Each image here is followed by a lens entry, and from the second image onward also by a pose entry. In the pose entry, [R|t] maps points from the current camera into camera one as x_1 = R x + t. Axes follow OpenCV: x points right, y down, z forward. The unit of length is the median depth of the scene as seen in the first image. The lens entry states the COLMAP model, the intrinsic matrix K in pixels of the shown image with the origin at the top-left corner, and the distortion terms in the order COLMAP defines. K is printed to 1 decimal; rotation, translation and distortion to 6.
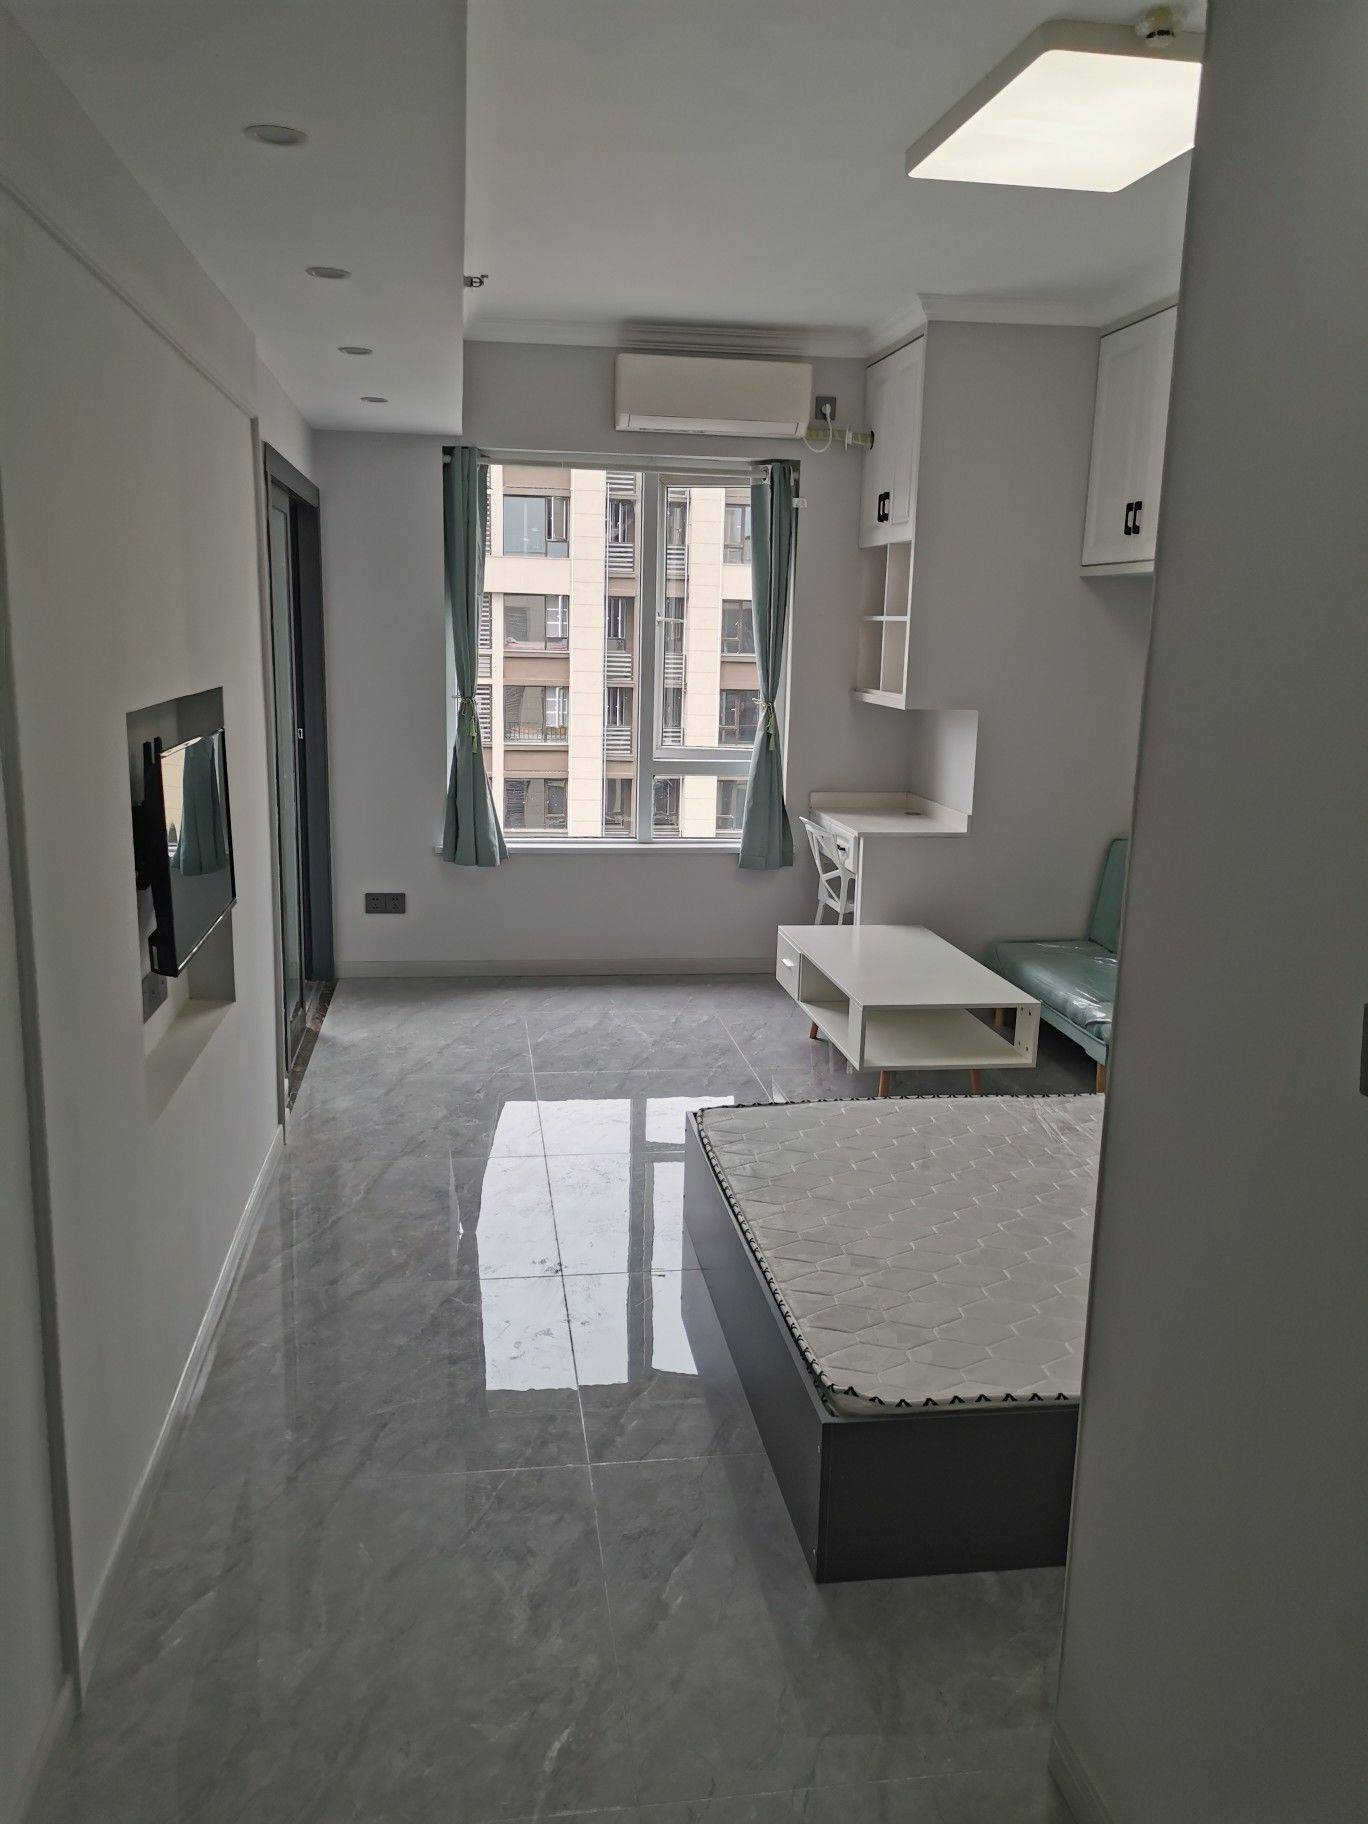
lens RADIAL K [[1446.1, 0, 704.9], [0, 1446.1, 892.5], [0, 0, 1]] dist [0.046985, -0.007208]
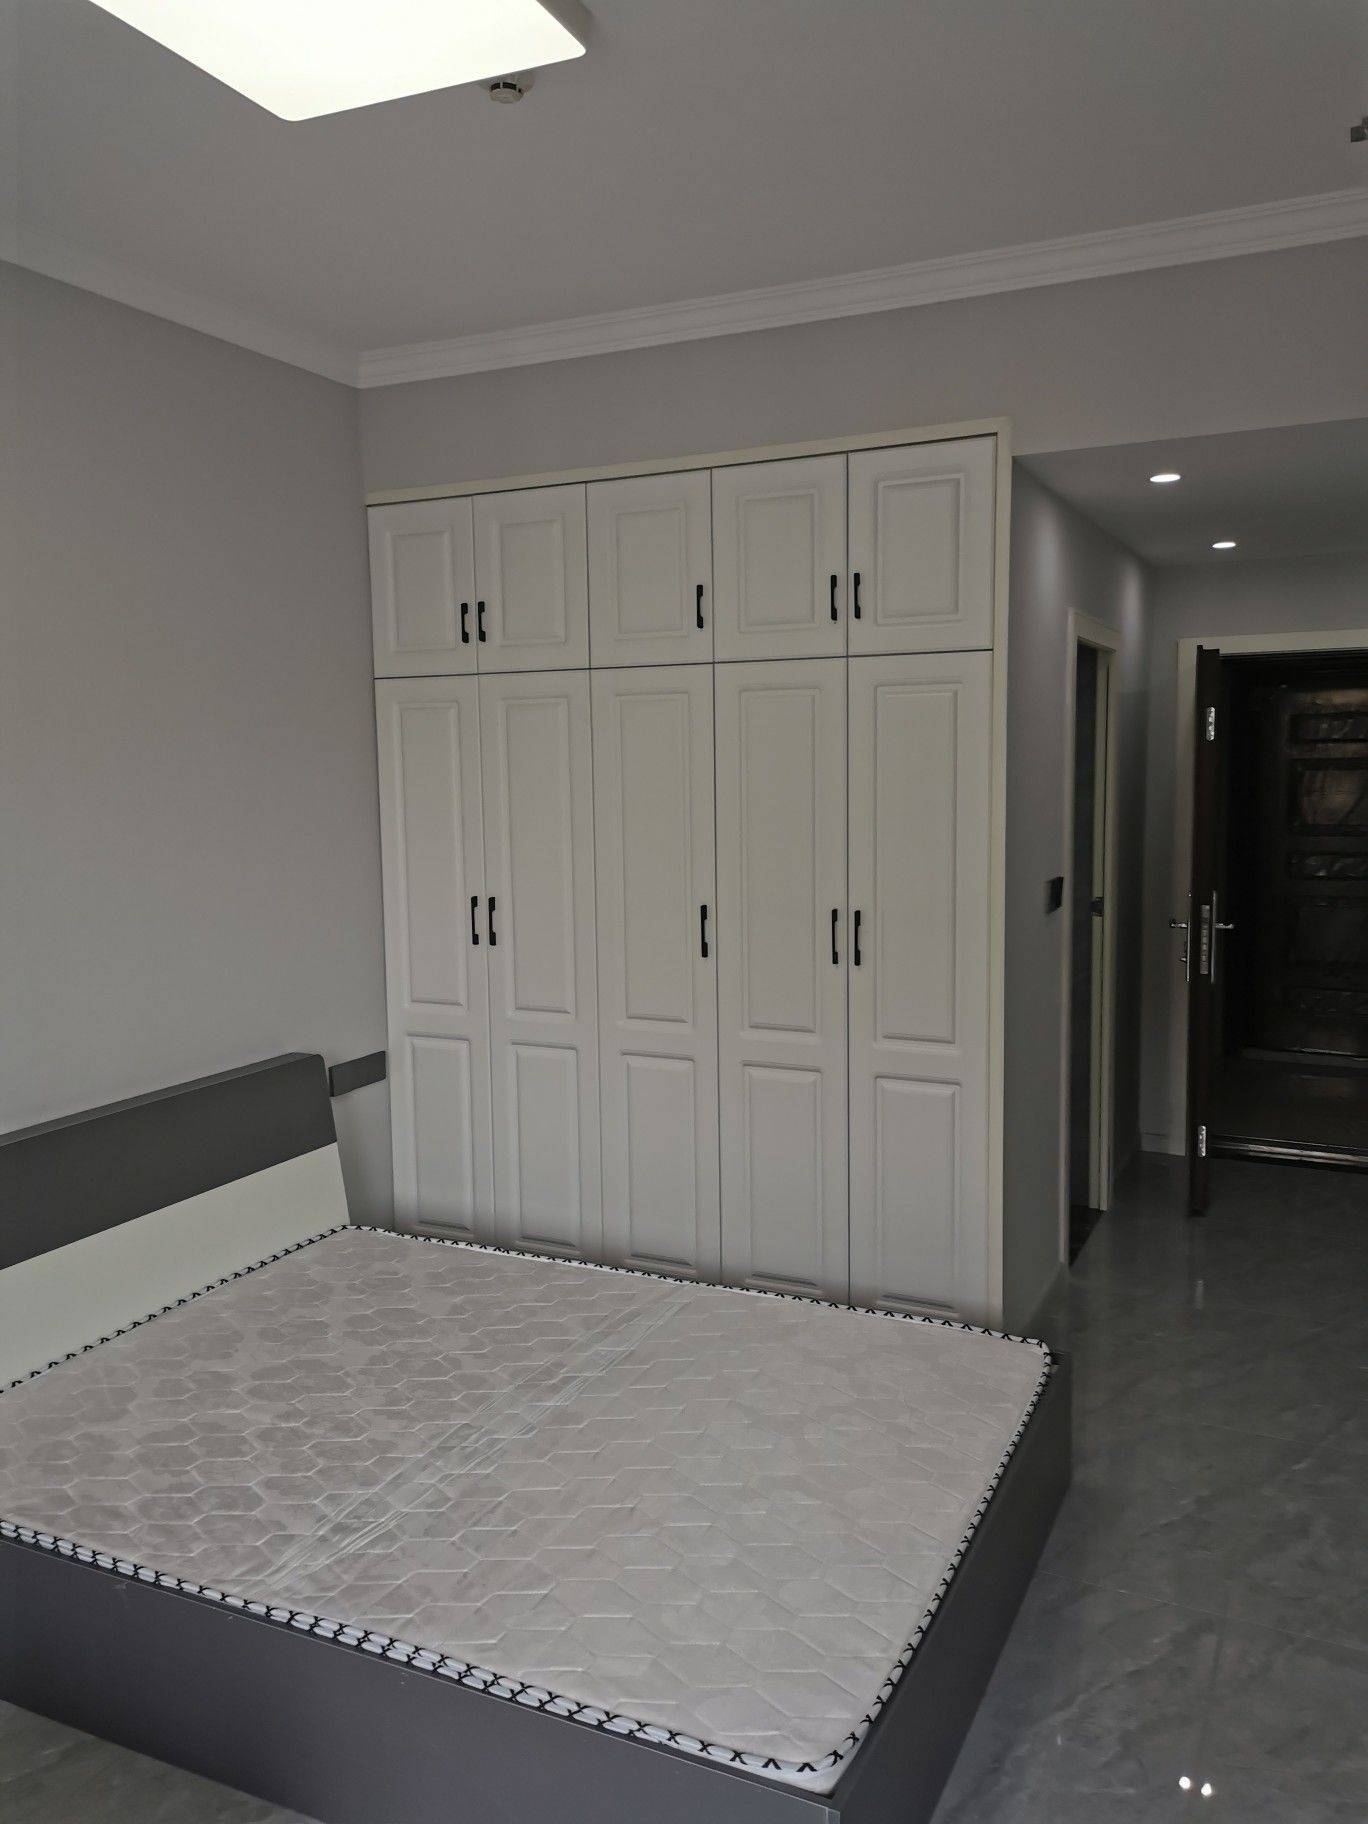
lens RADIAL K [[1446.1, 0, 704.9], [0, 1446.1, 892.5], [0, 0, 1]] dist [0.046985, -0.007208]
pose [[-0.827438, -0.067352, 0.557503, -0.145425], [0.094742, 0.961806, 0.256812, -0.168305], [-0.553507, 0.265315, -0.789455, 0.871210]]
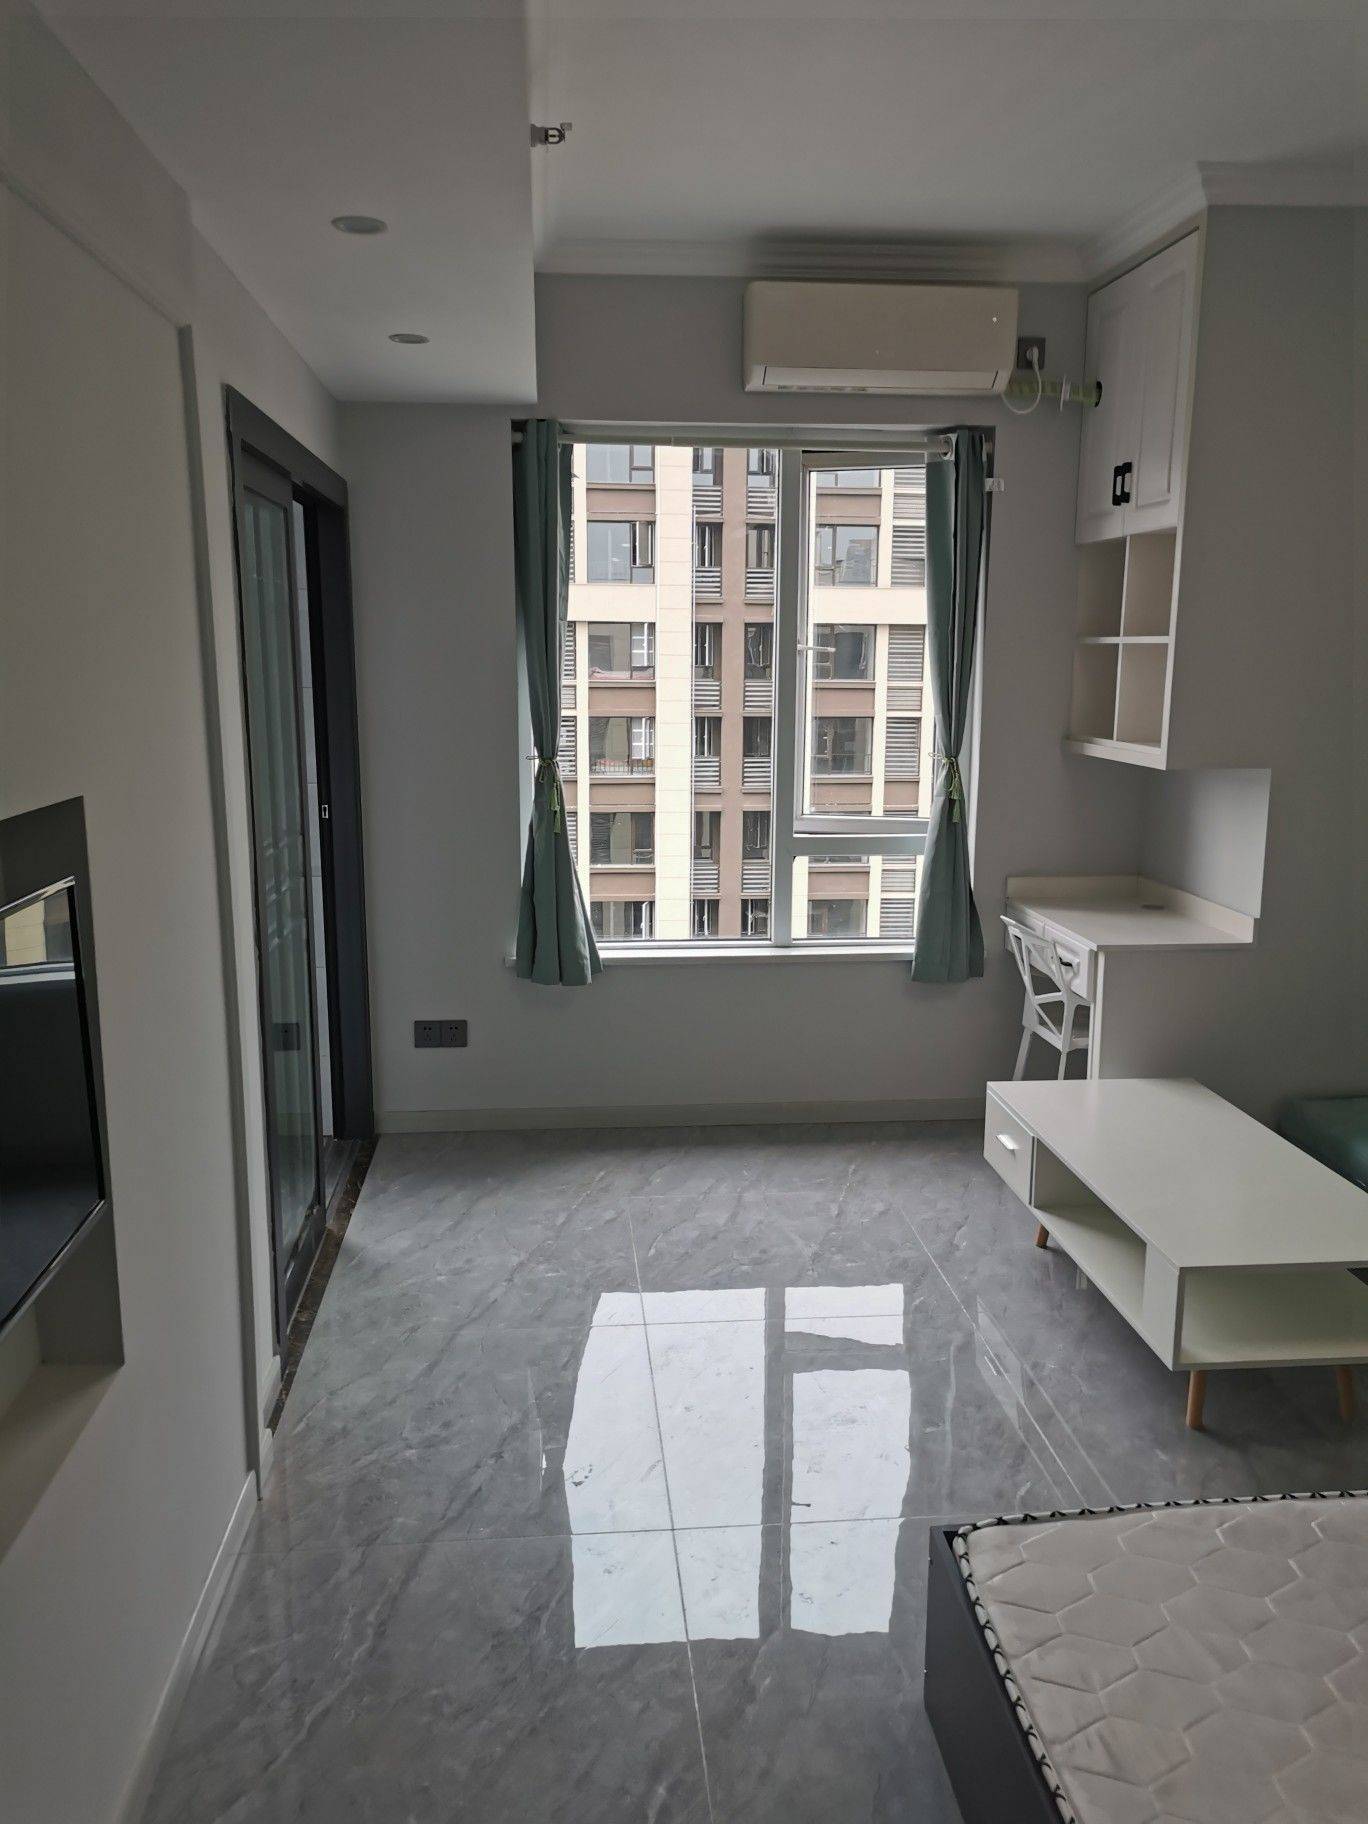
lens RADIAL K [[1398.7, 0, 684.0], [0, 1398.7, 912.0], [0, 0, 1]] dist [0.051272, -0.037953]
pose [[0.997535, -0.006634, -0.069856, -0.044789], [0.006778, 0.999975, 0.001826, -0.057931], [0.069842, -0.002295, 0.997555, 0.293227]]
